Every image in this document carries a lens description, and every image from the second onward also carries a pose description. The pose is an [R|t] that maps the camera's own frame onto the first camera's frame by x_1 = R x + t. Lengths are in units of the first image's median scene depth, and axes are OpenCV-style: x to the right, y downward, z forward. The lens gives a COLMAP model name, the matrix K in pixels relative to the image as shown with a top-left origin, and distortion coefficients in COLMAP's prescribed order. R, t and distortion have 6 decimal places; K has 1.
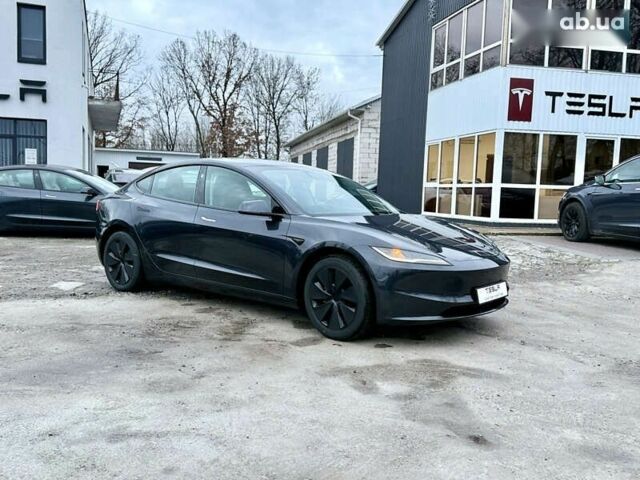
lens RADIAL K [[619.5, 0, 323.7], [0, 619.5, 240.1], [0, 0, 1]] dist [0.067289, 0.000000]
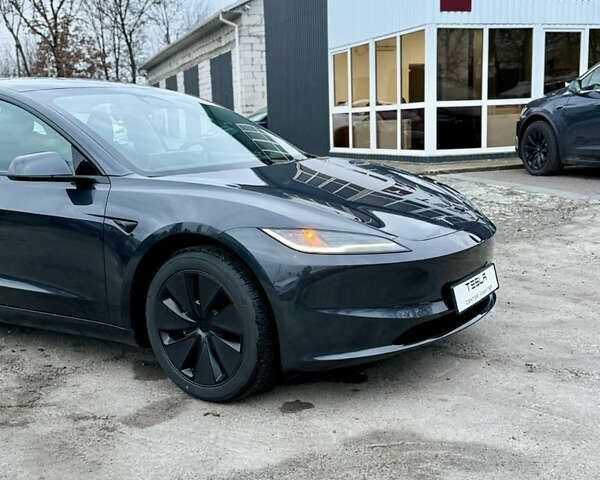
lens RADIAL K [[771.8, 0, 309.2], [0, 771.8, 251.4], [0, 0, 1]] dist [0.110431, 0.000000]
pose [[0.988633, -0.084100, 0.124630, 0.011501], [0.073337, 0.993366, 0.088572, -0.009047], [-0.131252, -0.078425, 0.988242, 0.115037]]
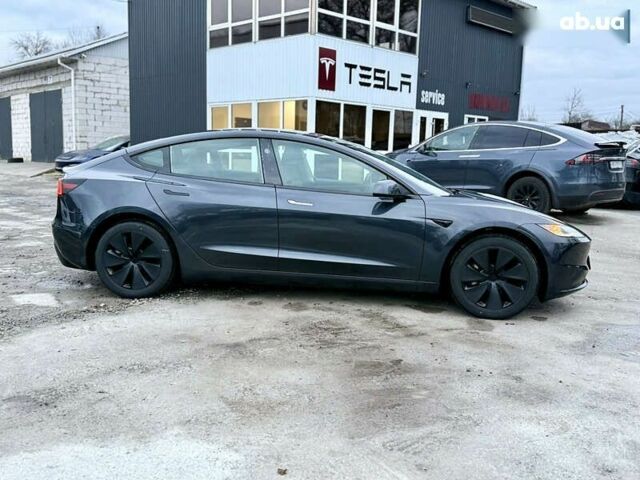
lens RADIAL K [[619.5, 0, 321.1], [0, 619.5, 242.9], [0, 0, 1]] dist [0.067289, 0.000000]
pose [[0.846900, -0.078576, 0.525915, -0.266037], [0.040828, 0.995711, 0.083021, -0.021024], [-0.530183, -0.048838, 0.846475, 0.106562]]
